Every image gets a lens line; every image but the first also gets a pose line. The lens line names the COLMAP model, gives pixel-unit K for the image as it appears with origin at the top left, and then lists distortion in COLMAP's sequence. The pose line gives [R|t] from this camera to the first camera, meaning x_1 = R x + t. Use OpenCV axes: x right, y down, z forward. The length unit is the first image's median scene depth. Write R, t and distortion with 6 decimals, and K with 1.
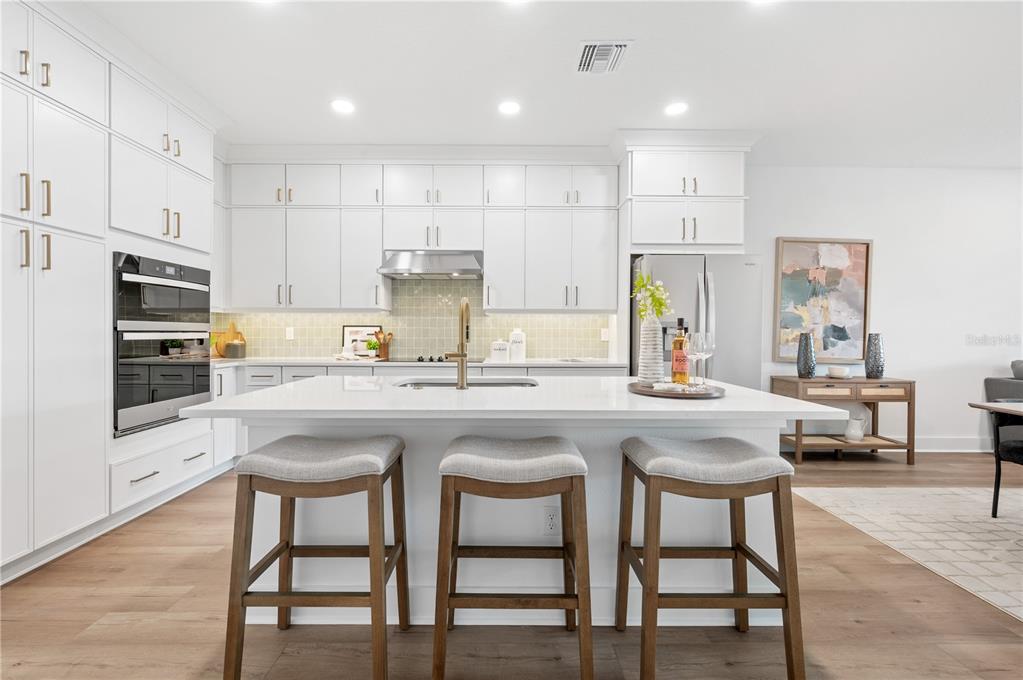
lens RADIAL K [[410.9, 0, 505.6], [0, 410.9, 337.5], [0, 0, 1]] dist [0.001367, -0.000252]
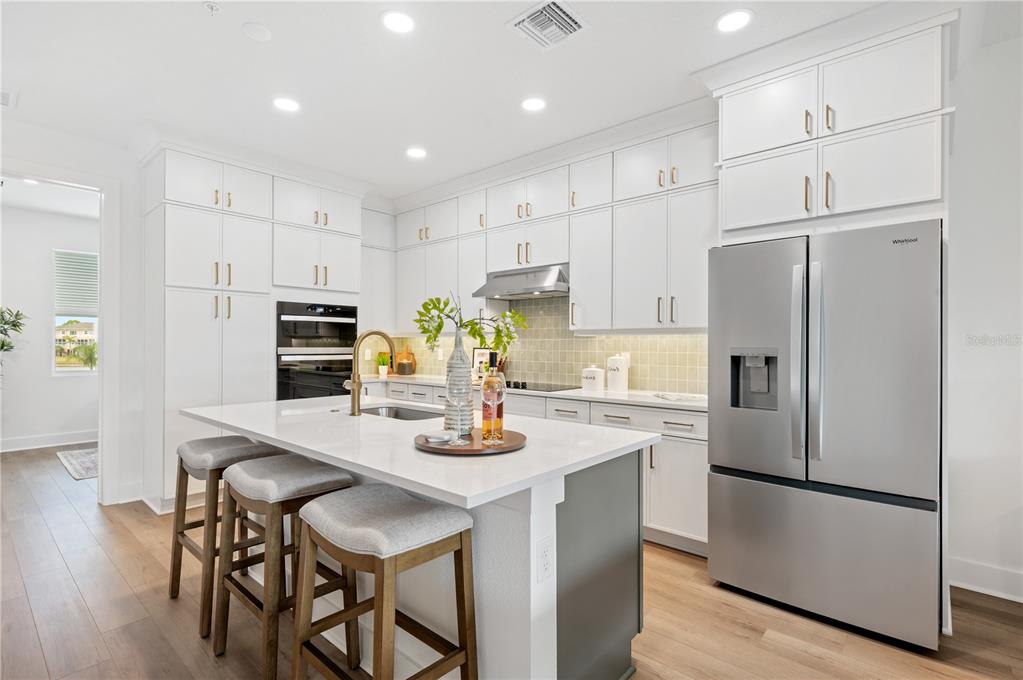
lens RADIAL K [[478.5, 0, 510.6], [0, 478.5, 347.8], [0, 0, 1]] dist [0.004433, 0.000024]
pose [[0.753943, 0.003988, -0.656928, 0.516892], [-0.009984, 0.999936, -0.005388, -0.025305], [0.656864, 0.010621, 0.753934, 0.159462]]
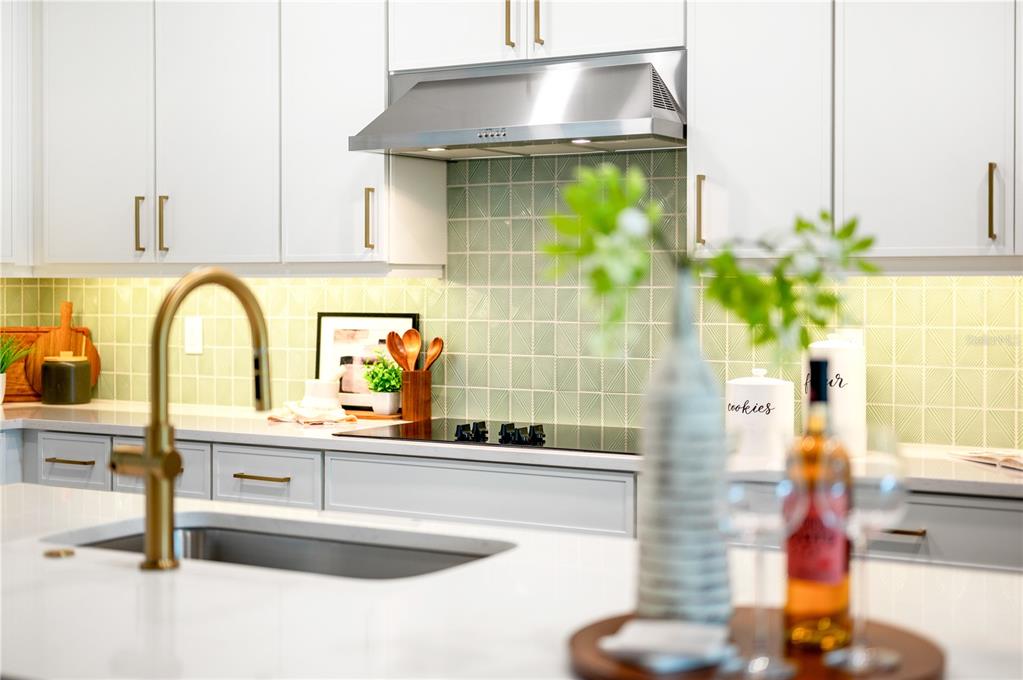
lens RADIAL K [[1471.4, 0, 514.9], [0, 1471.4, 334.1], [0, 0, 1]] dist [0.025557, 0.000000]
pose [[0.868425, 0.012670, -0.495659, 0.338922], [-0.004004, 0.999820, 0.018543, -0.037338], [0.495805, -0.014119, 0.868319, 0.081399]]
